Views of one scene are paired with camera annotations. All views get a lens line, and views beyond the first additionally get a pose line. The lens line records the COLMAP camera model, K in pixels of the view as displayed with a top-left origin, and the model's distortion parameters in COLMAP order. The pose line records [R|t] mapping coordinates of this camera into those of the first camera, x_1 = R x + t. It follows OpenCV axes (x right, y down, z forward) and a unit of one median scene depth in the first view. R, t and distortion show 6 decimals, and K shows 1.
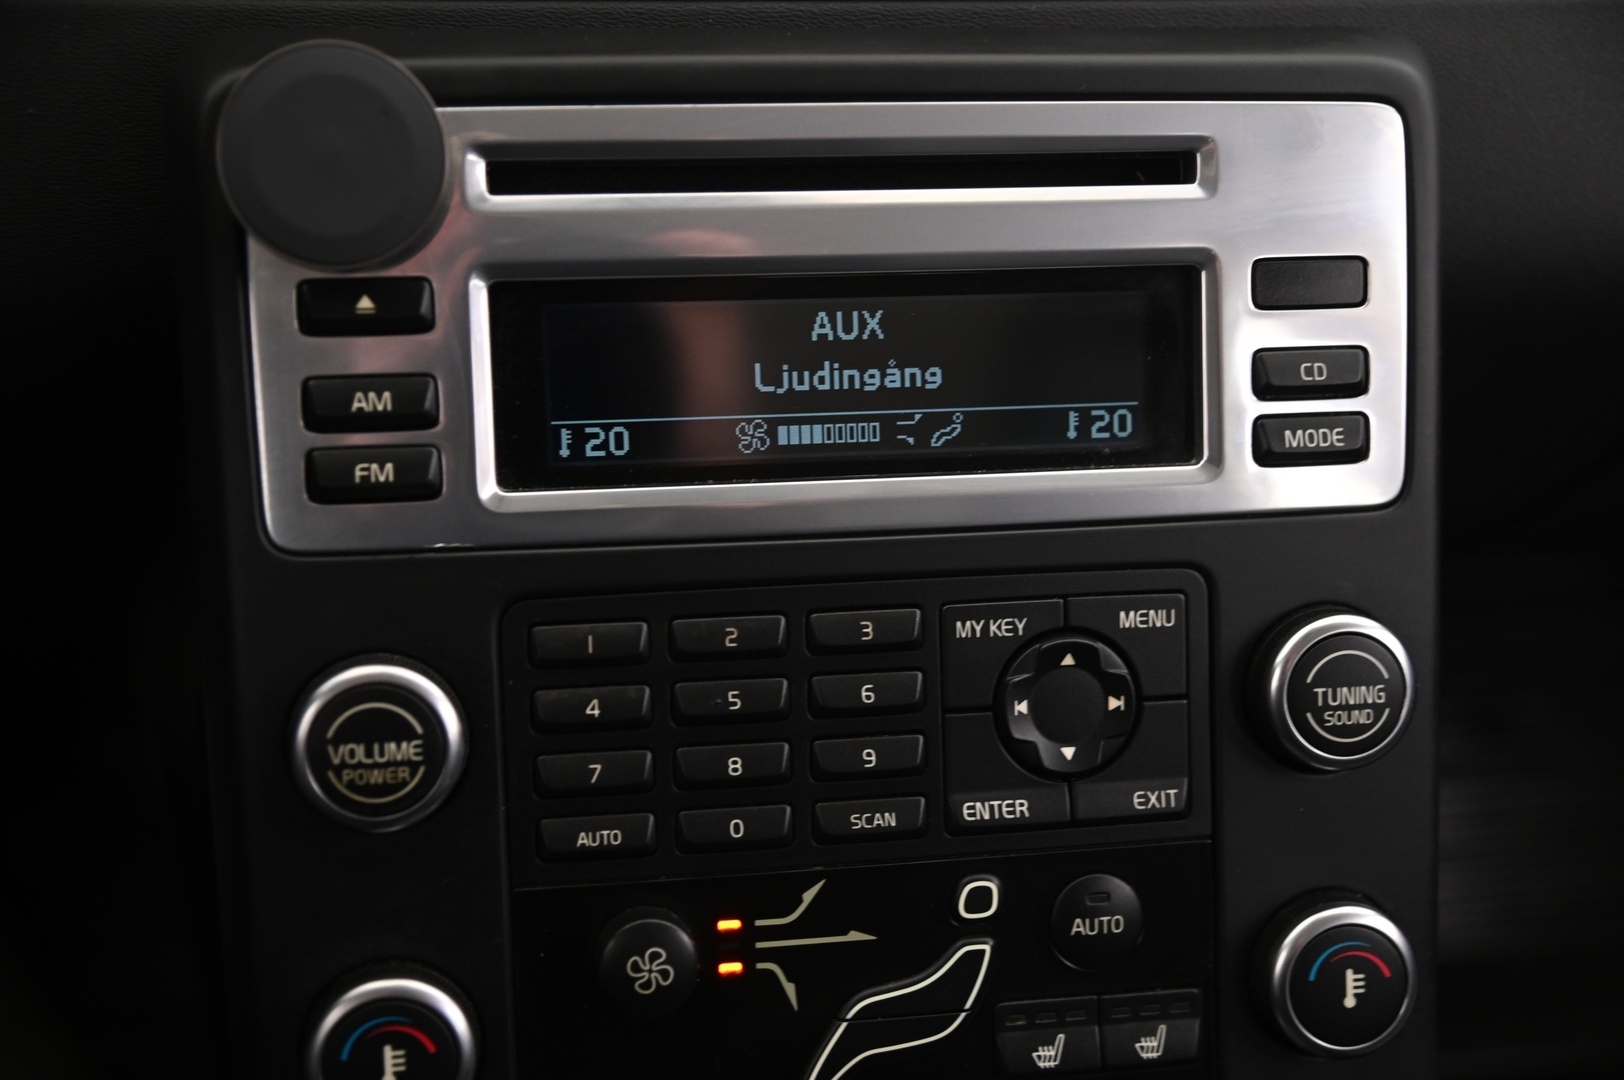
lens RADIAL K [[2291.3, 0, 865.9], [0, 2291.3, 565.4], [0, 0, 1]] dist [0.084232, 0.000000]
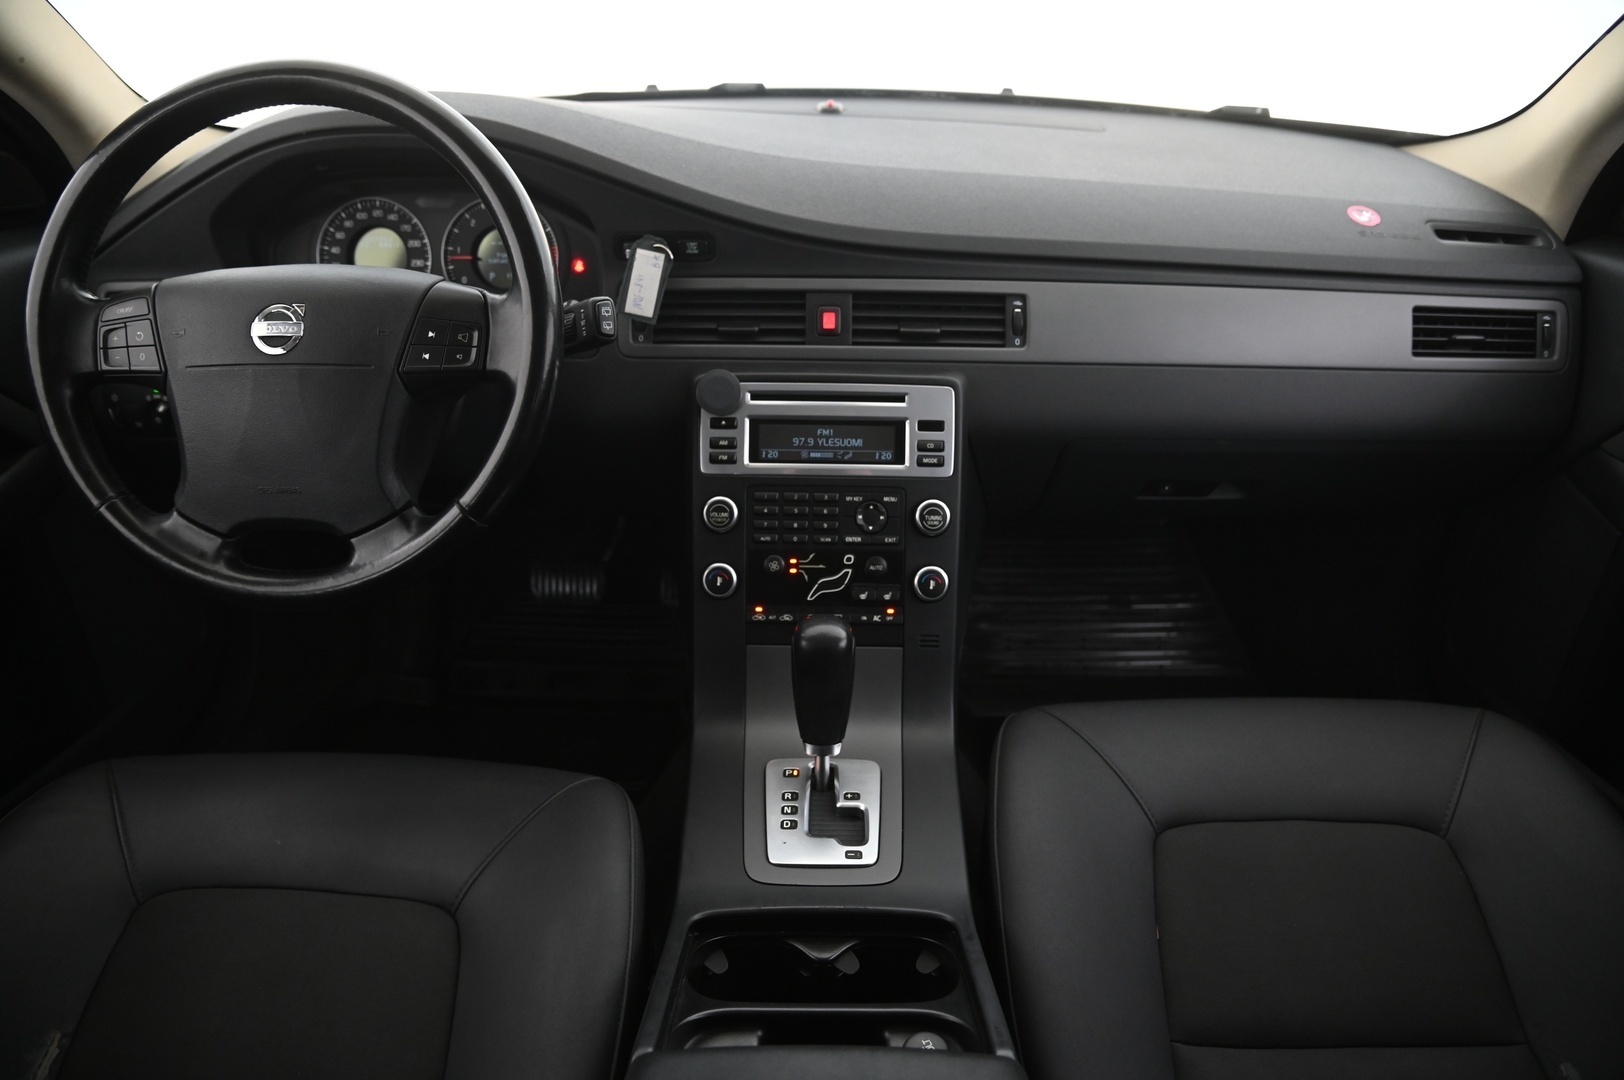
lens RADIAL K [[1116.3, 0, 814.1], [0, 1116.3, 538.0], [0, 0, 1]] dist [-0.113010, 0.045873]
pose [[0.981300, 0.048776, -0.186204, 0.391943], [-0.059392, 0.996887, -0.051864, 0.223821], [0.183095, 0.061953, 0.981141, -1.170261]]
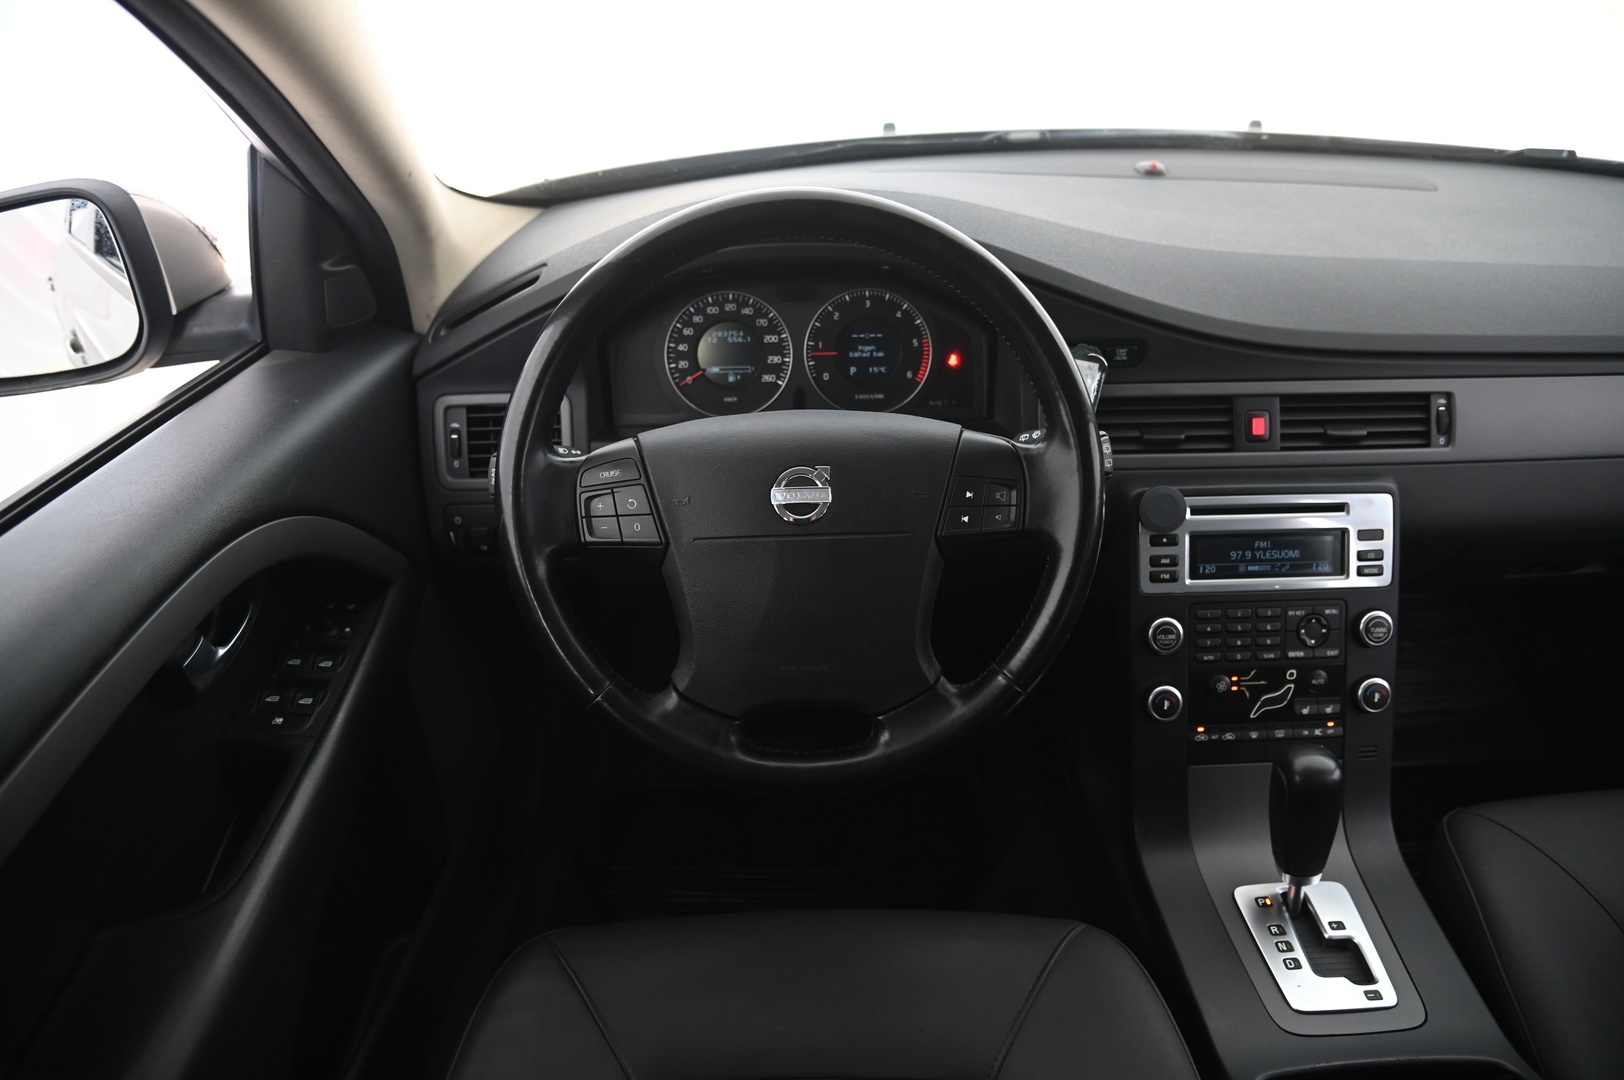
lens RADIAL K [[1116.3, 0, 806.4], [0, 1116.3, 539.8], [0, 0, 1]] dist [-0.113010, 0.045873]
pose [[0.984329, 0.017606, -0.175460, -0.507221], [-0.020387, 0.999693, -0.014058, -0.064377], [0.175159, 0.017415, 0.984386, -1.233026]]
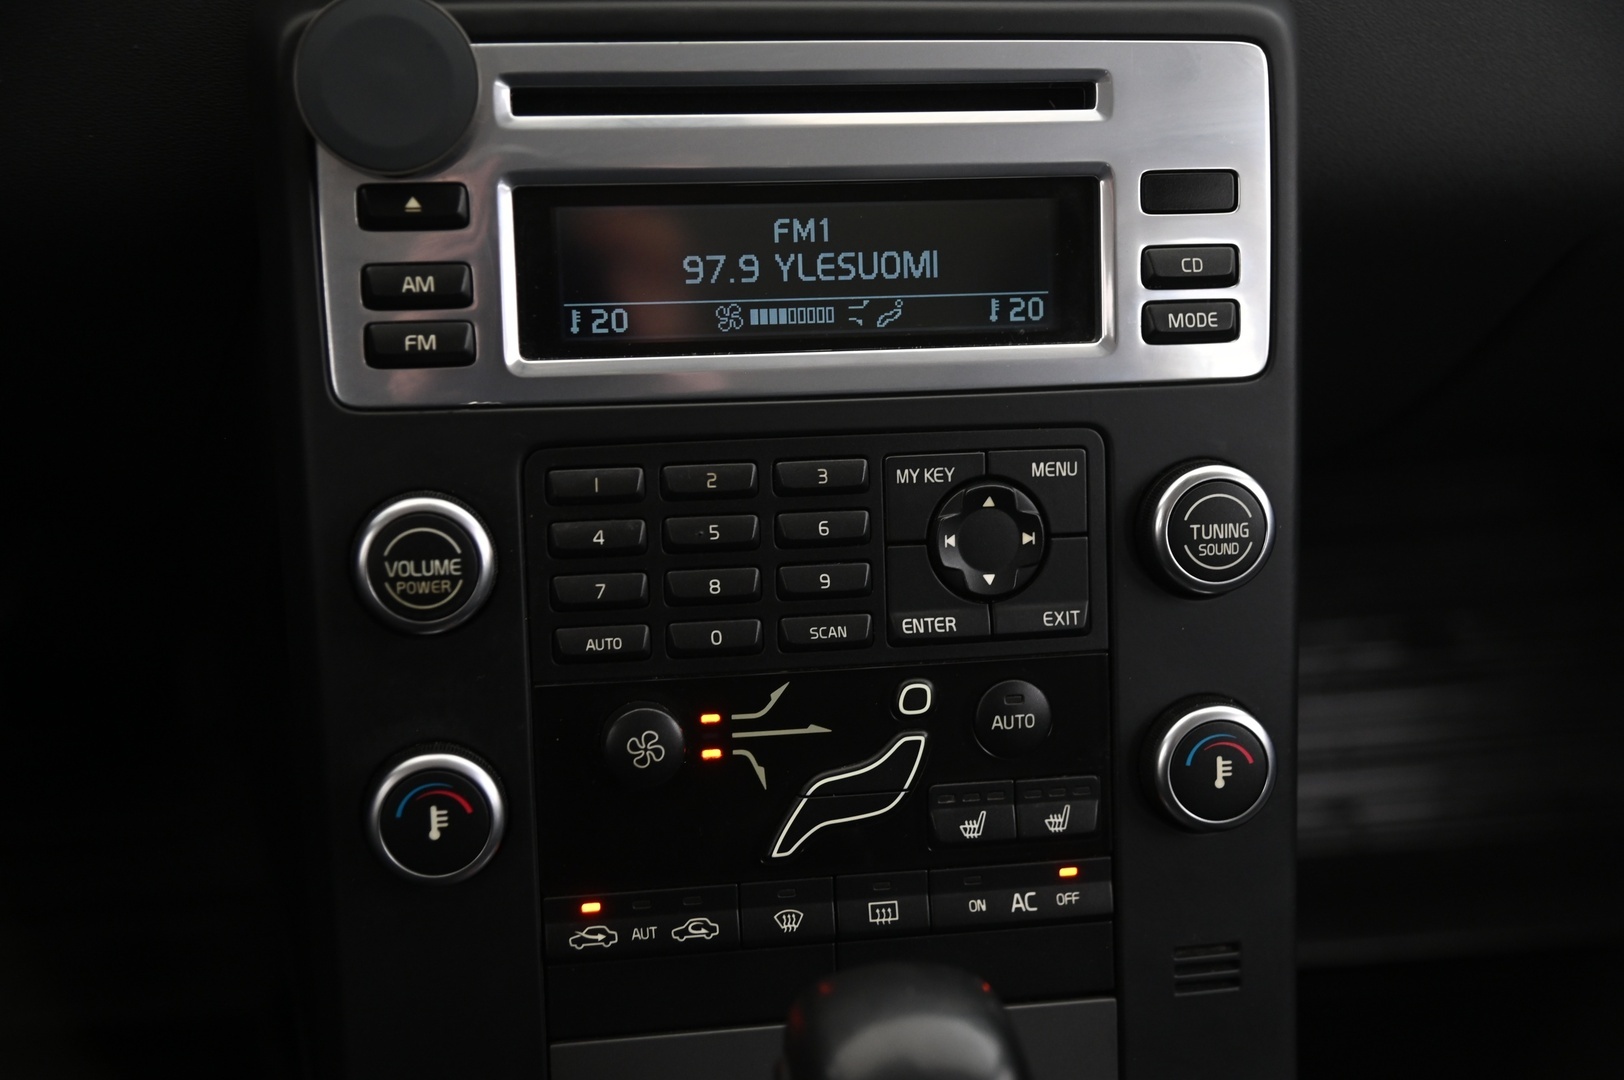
lens RADIAL K [[2291.3, 0, 862.1], [0, 2291.3, 568.4], [0, 0, 1]] dist [0.084232, 0.000000]
pose [[1.000000, 0.000817, -0.000207, 0.021427], [-0.000814, 0.999890, 0.014842, 0.058929], [0.000219, -0.014842, 0.999890, -0.218628]]
